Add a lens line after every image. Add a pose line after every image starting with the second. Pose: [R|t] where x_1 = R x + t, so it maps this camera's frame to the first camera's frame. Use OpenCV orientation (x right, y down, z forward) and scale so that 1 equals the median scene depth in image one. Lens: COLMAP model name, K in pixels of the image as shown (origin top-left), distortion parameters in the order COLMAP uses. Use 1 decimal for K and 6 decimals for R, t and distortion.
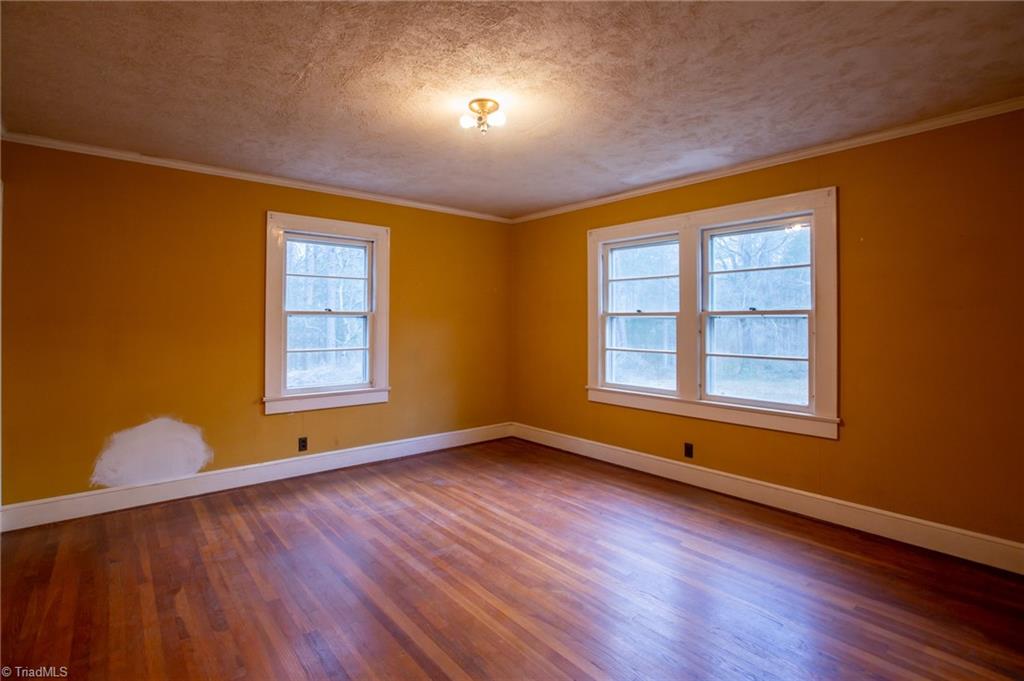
lens RADIAL K [[477.6, 0, 501.4], [0, 477.6, 325.6], [0, 0, 1]] dist [-0.031530, 0.000583]
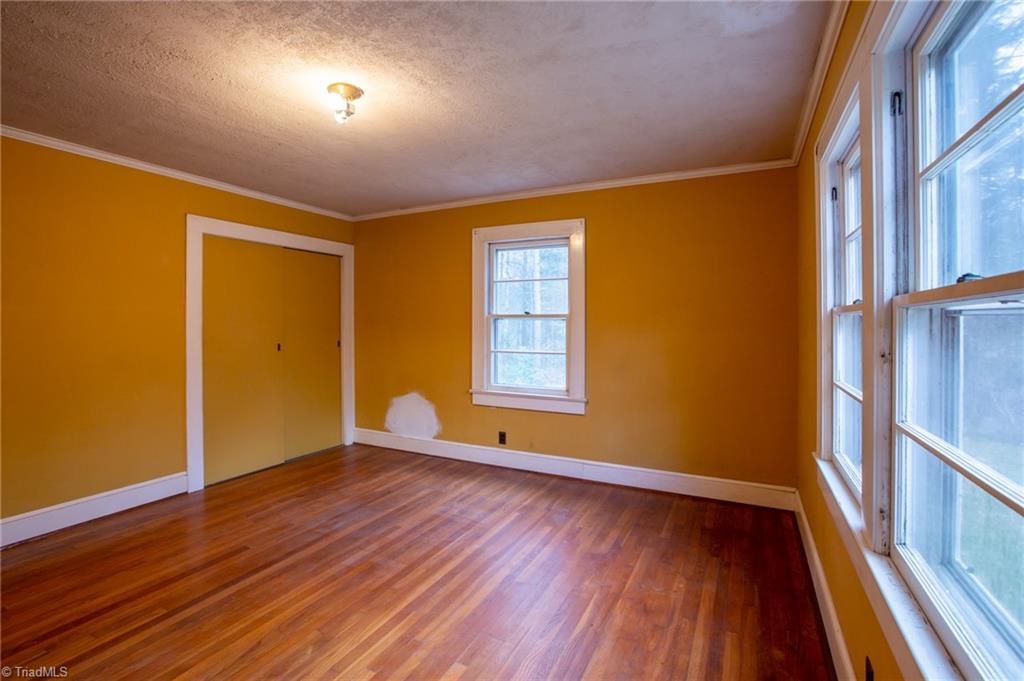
lens RADIAL K [[477.6, 0, 501.4], [0, 477.6, 325.6], [0, 0, 1]] dist [-0.031530, 0.000583]
pose [[0.388002, 0.001188, -0.921658, 0.670728], [-0.009325, 0.999953, -0.002636, -0.002281], [0.921612, 0.009617, 0.387994, 0.661796]]
